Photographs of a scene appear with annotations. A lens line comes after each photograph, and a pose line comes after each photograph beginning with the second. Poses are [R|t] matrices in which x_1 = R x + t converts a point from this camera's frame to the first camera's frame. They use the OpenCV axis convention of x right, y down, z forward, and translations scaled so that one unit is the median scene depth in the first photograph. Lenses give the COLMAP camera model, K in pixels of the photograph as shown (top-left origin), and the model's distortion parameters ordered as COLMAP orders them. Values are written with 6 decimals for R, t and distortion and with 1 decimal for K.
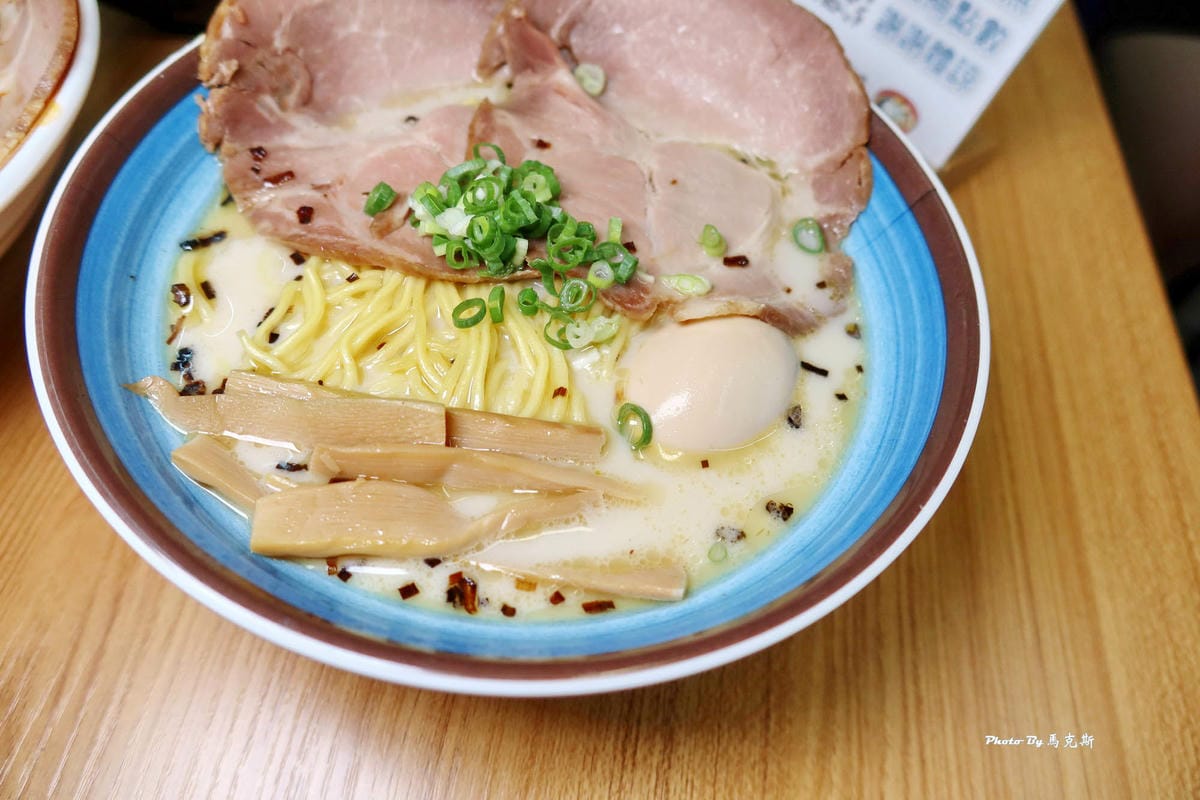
lens RADIAL K [[808.4, 0, 600.9], [0, 808.4, 391.3], [0, 0, 1]] dist [0.009144, -0.023351]
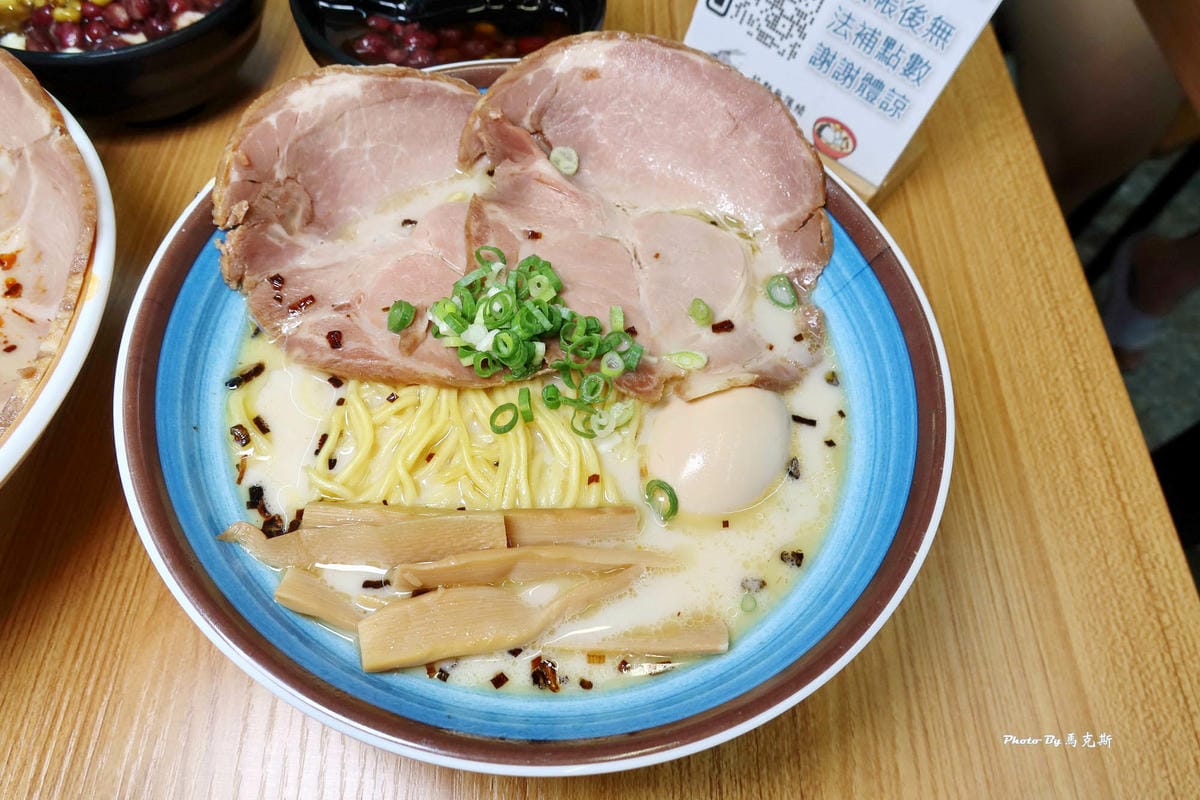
lens RADIAL K [[808.4, 0, 600.9], [0, 808.4, 391.3], [0, 0, 1]] dist [0.009144, -0.023351]
pose [[0.989779, -0.126698, 0.065455, -0.090714], [0.121957, 0.989923, 0.071970, -0.183991], [-0.073914, -0.063251, 0.995257, -0.118798]]
